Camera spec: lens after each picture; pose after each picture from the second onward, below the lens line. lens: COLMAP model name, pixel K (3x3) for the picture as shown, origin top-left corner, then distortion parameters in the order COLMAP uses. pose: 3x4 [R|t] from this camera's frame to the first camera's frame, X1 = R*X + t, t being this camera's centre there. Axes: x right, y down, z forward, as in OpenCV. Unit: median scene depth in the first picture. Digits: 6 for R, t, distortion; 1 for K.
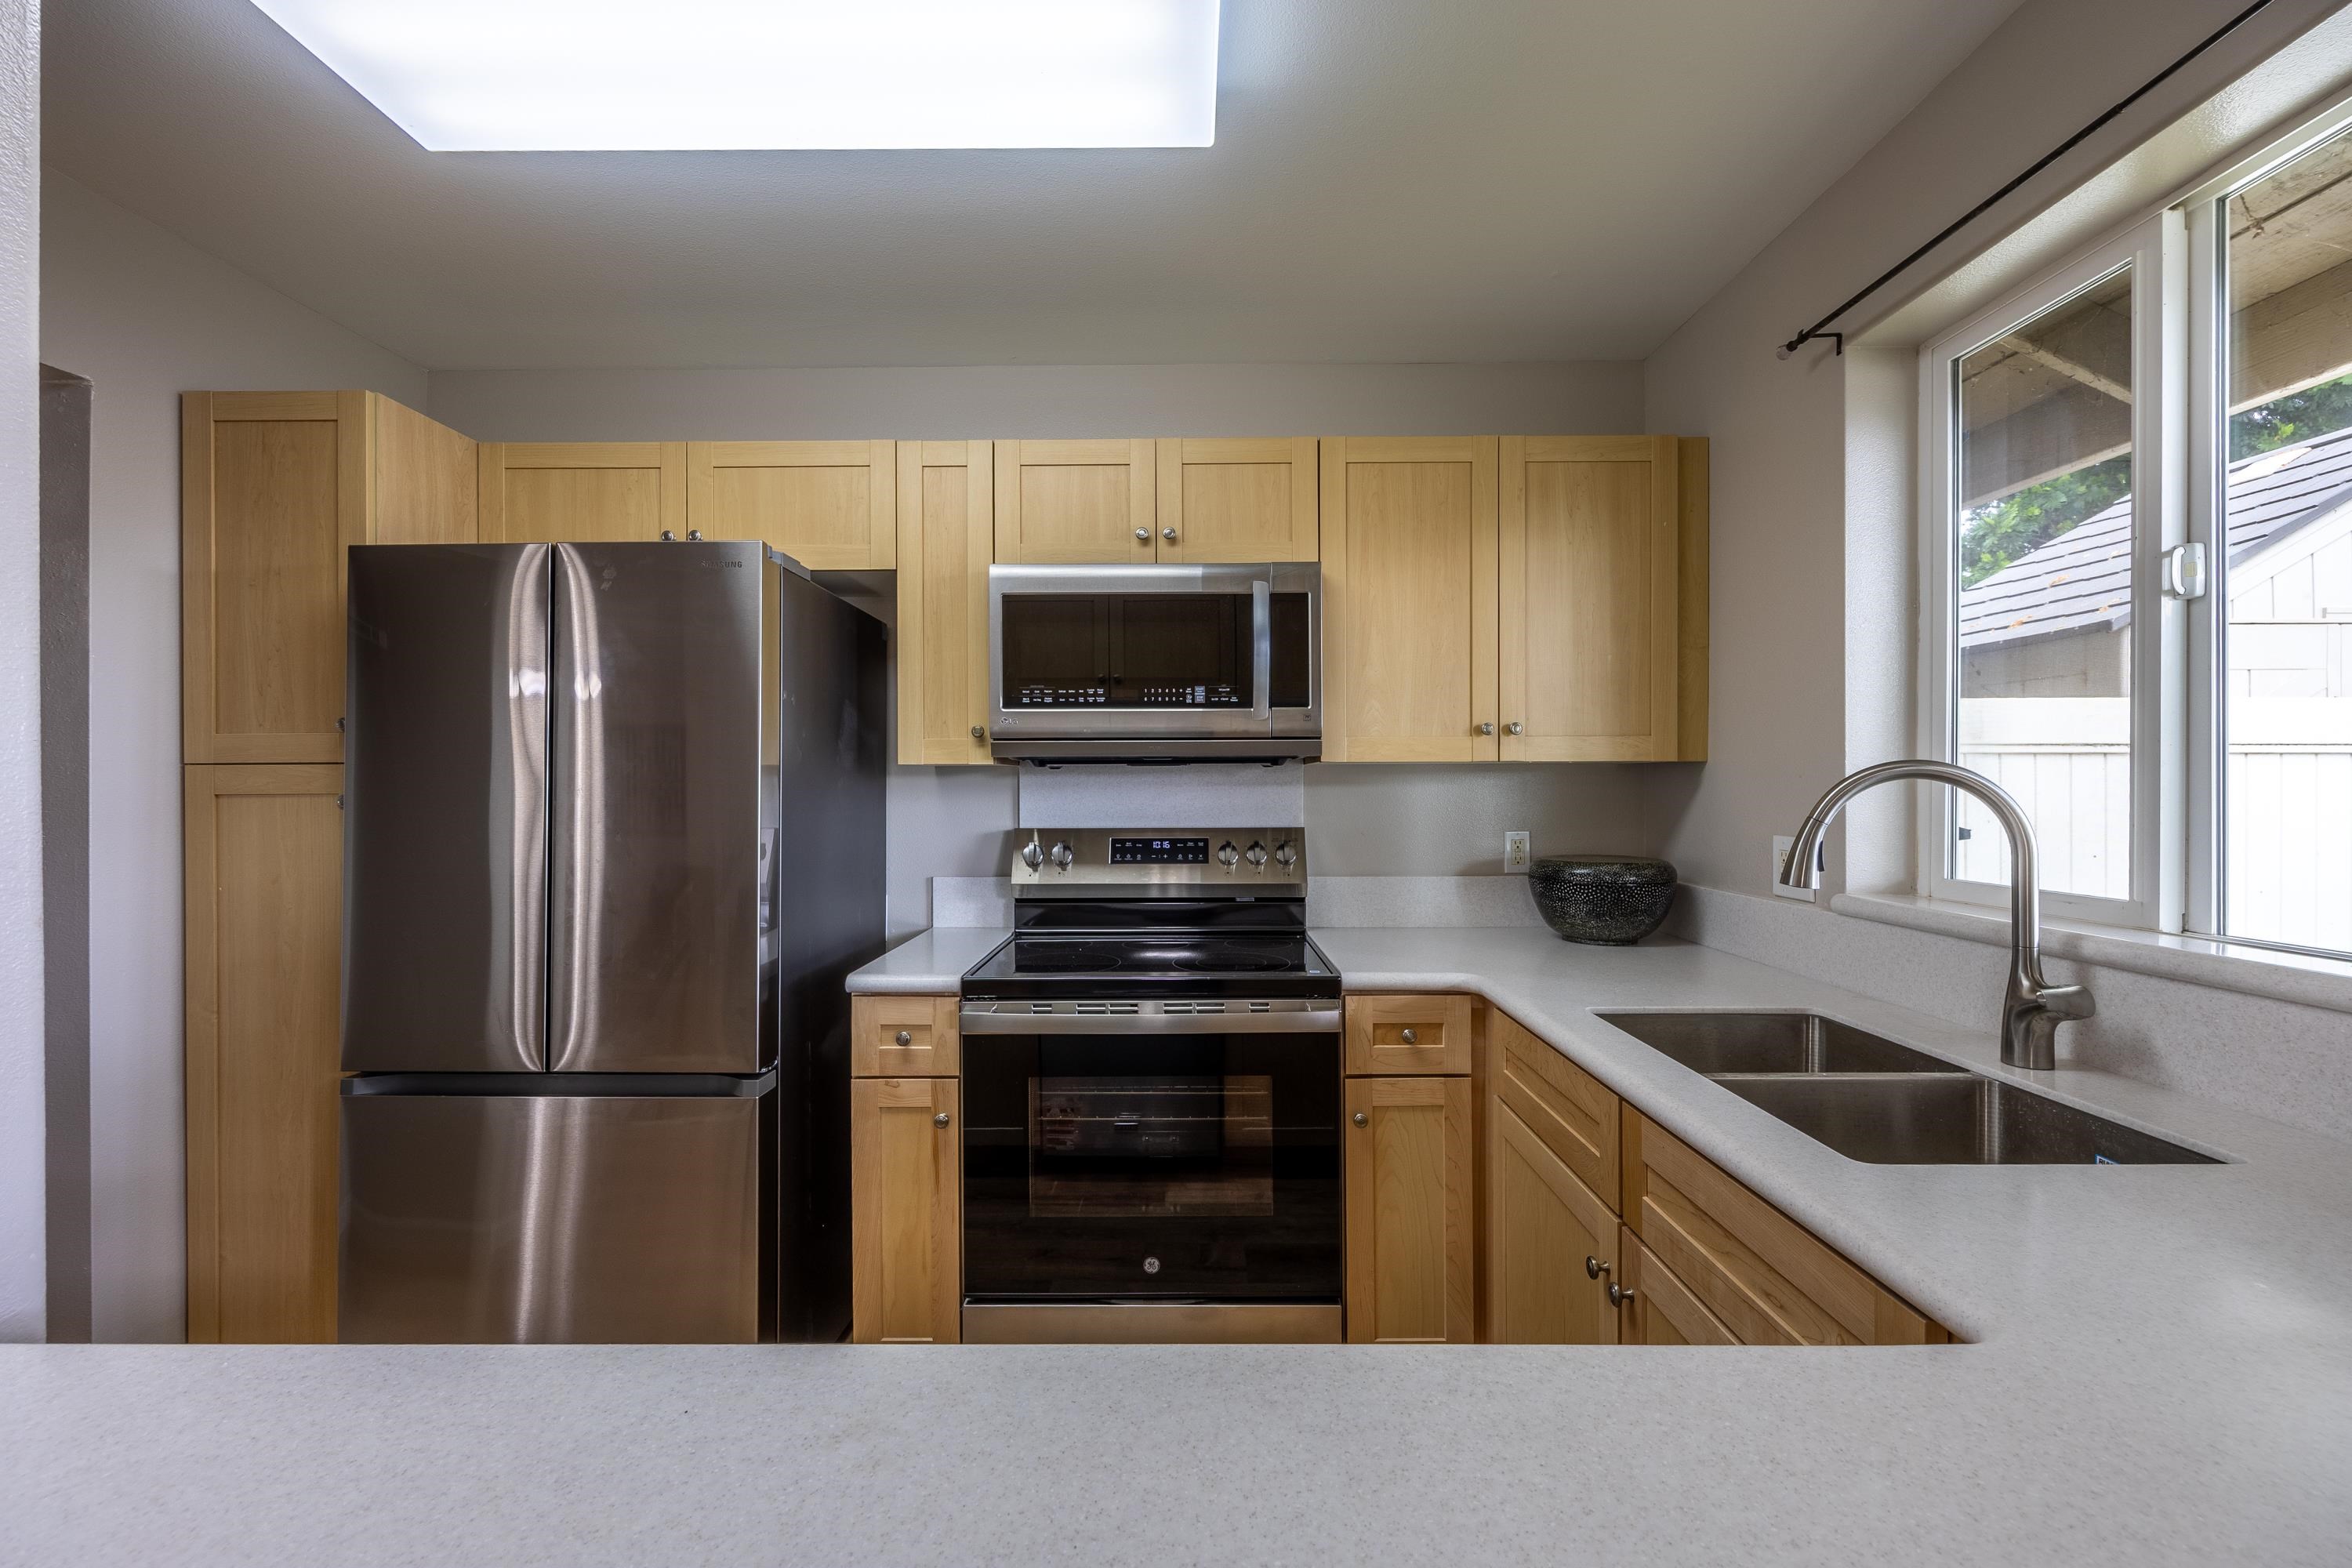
lens RADIAL K [[942.9, 0, 1180.9], [0, 942.9, 809.2], [0, 0, 1]] dist [-0.000241, 0.000000]
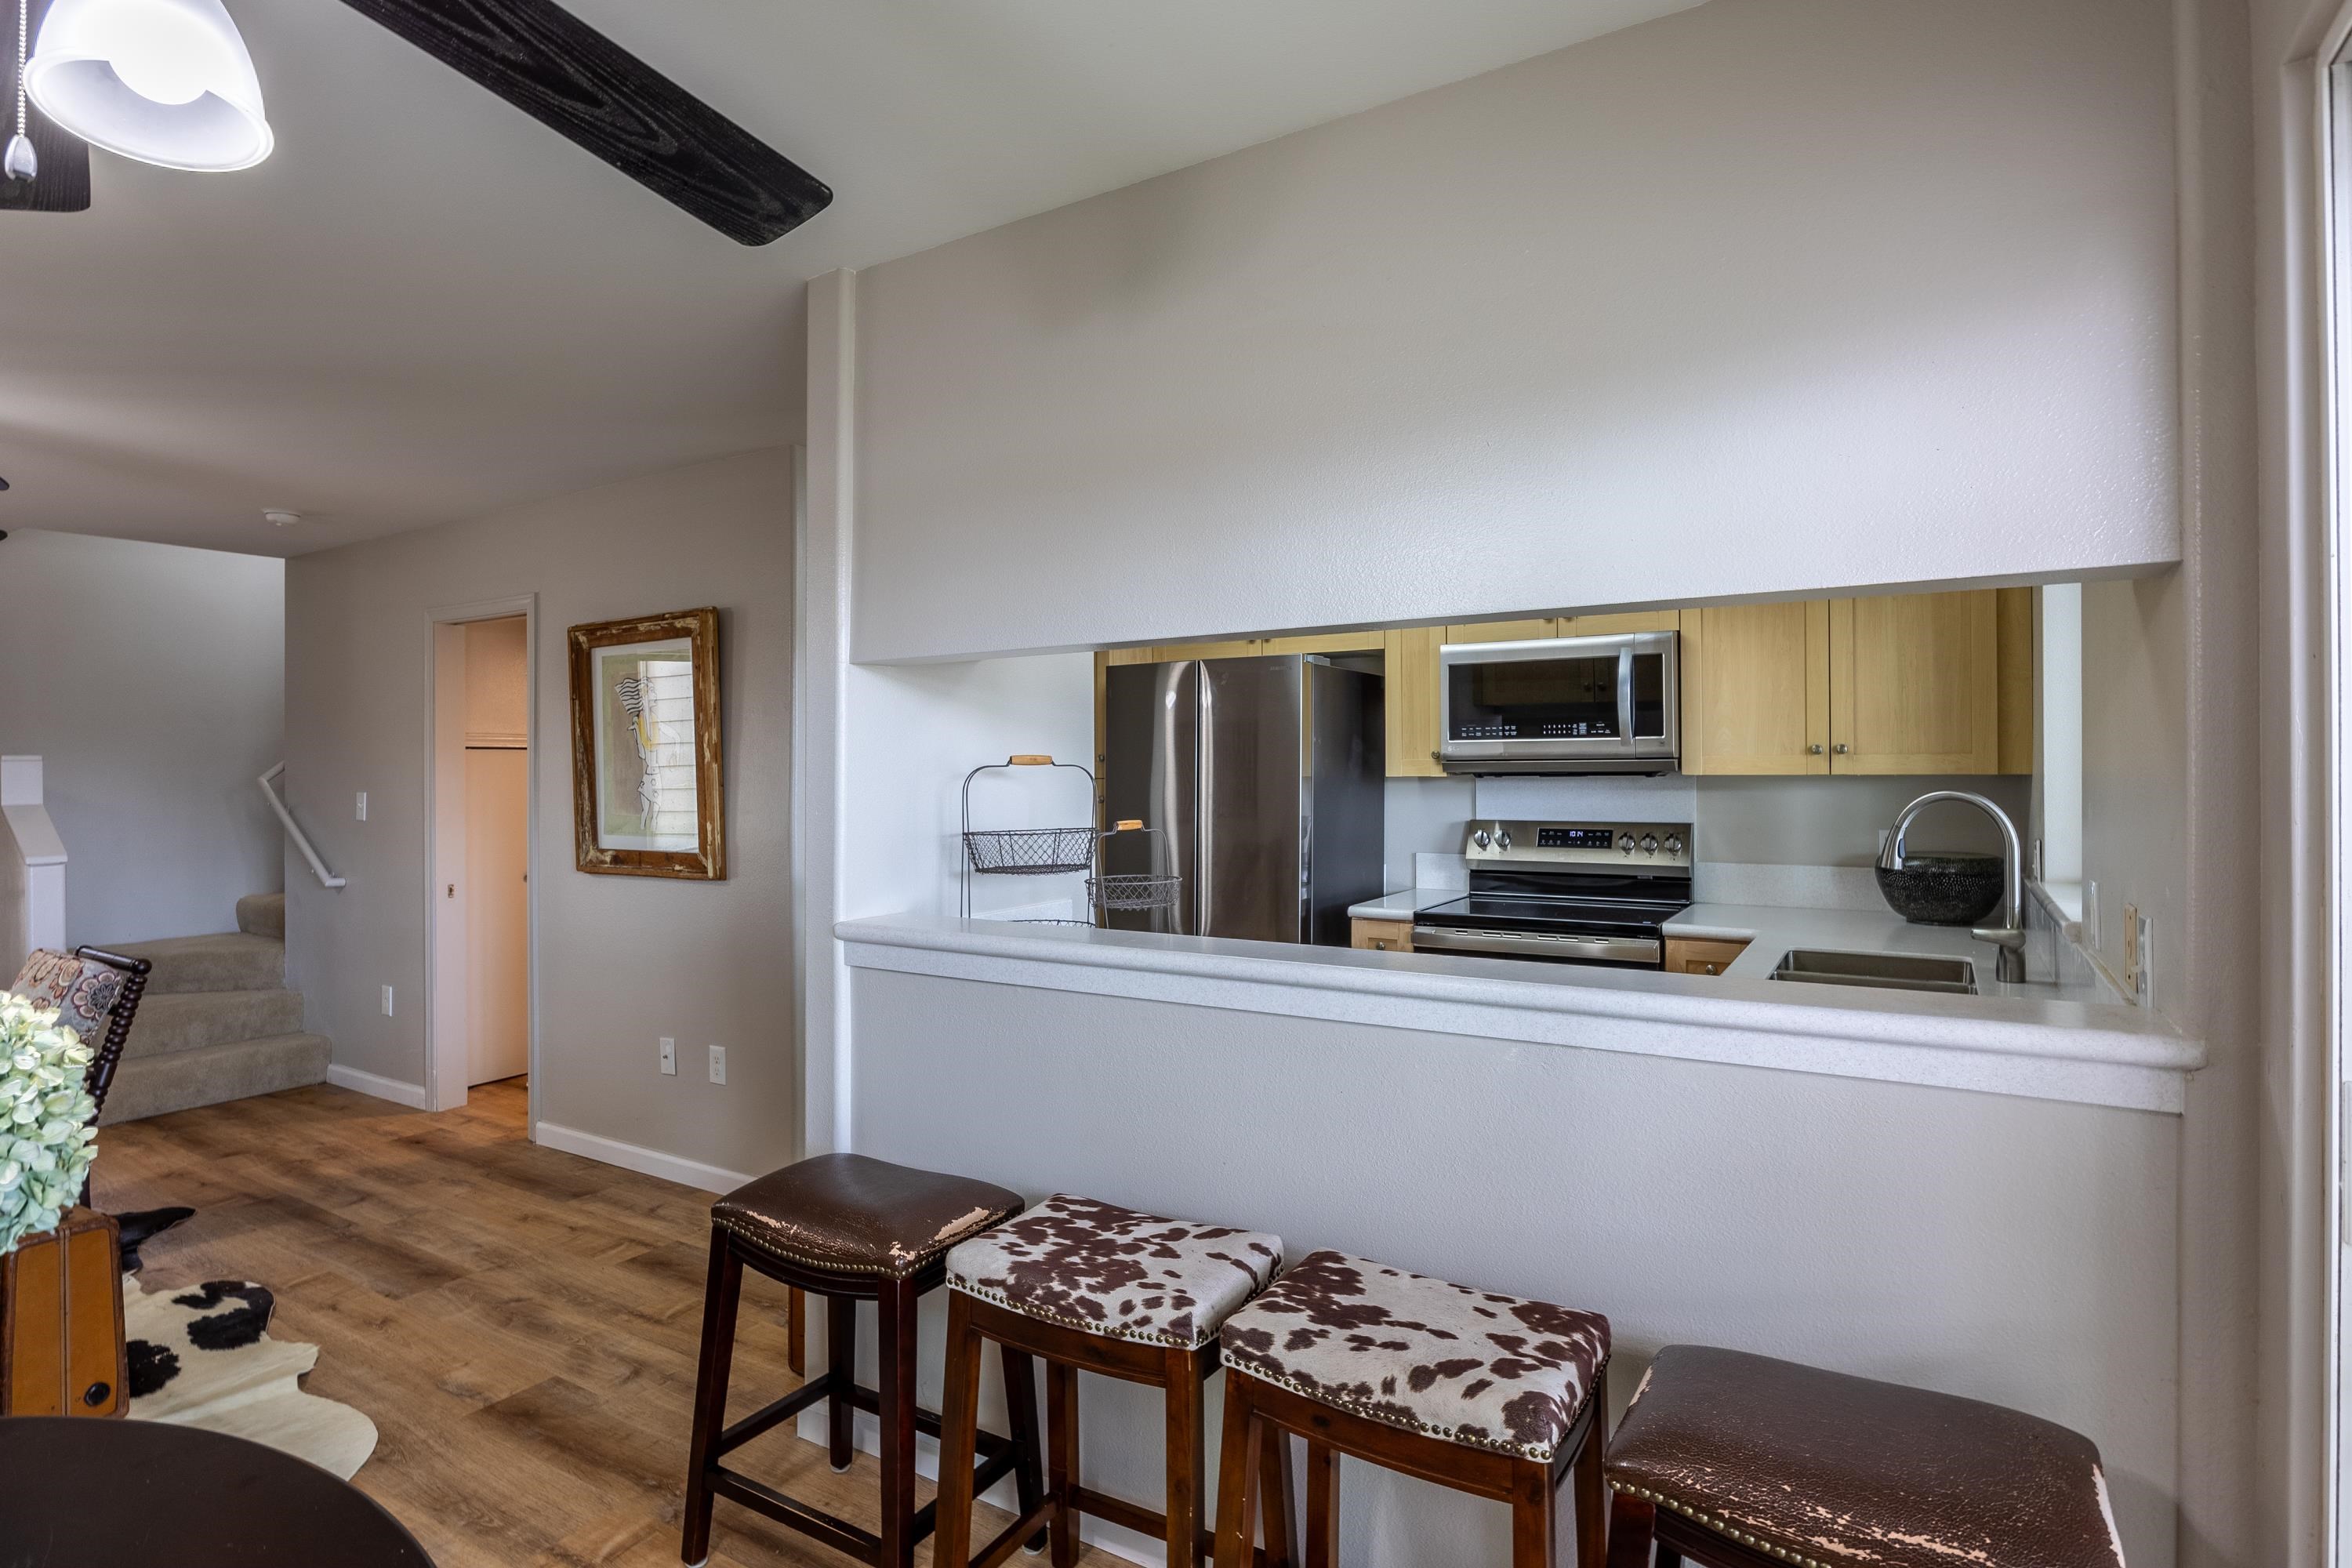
lens RADIAL K [[1202.3, 0, 1171.0], [0, 1202.3, 721.9], [0, 0, 1]] dist [-0.004692, -0.000642]
pose [[0.852605, -0.022520, -0.522070, 0.426235], [-0.005184, 0.998657, -0.051544, -0.033688], [0.522530, 0.046653, 0.851344, -0.852490]]
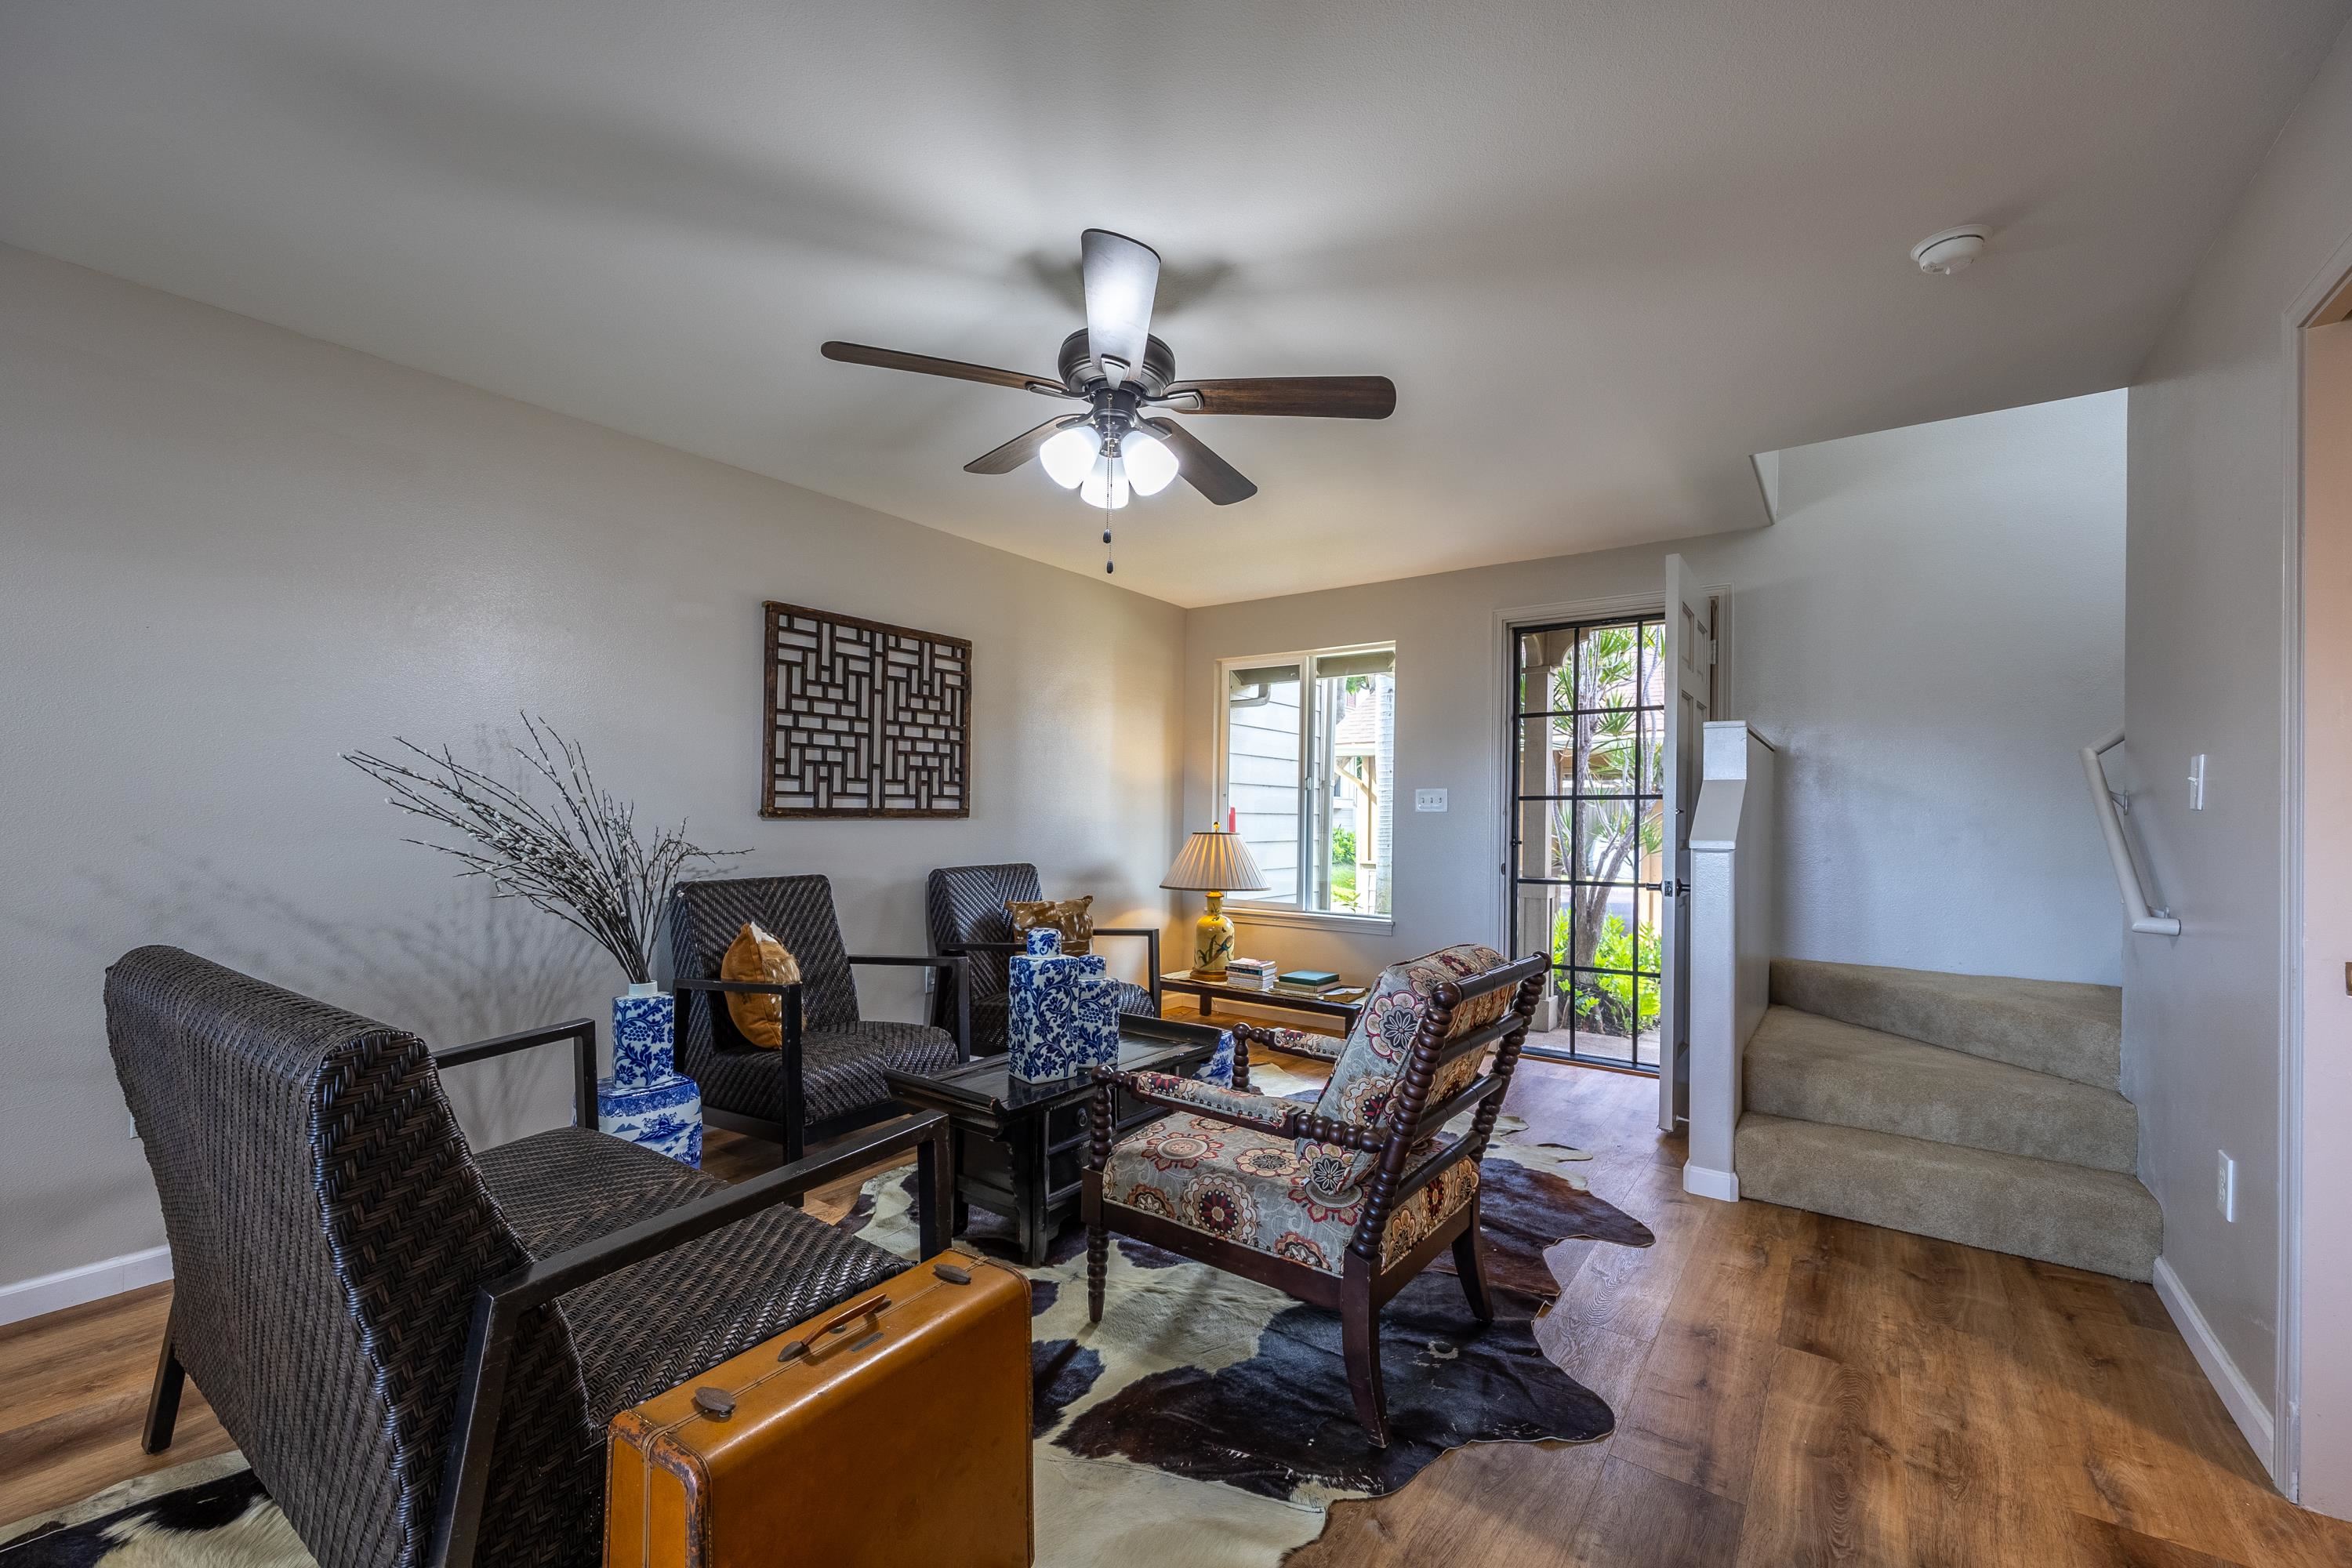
lens RADIAL K [[957.8, 0, 1178.0], [0, 957.8, 801.0], [0, 0, 1]] dist [0.000197, -0.000115]
pose [[-0.573367, -0.010478, -0.819232, -0.755728], [-0.027049, 0.999615, 0.006146, 0.054817], [0.818852, 0.025684, -0.573430, 0.025498]]
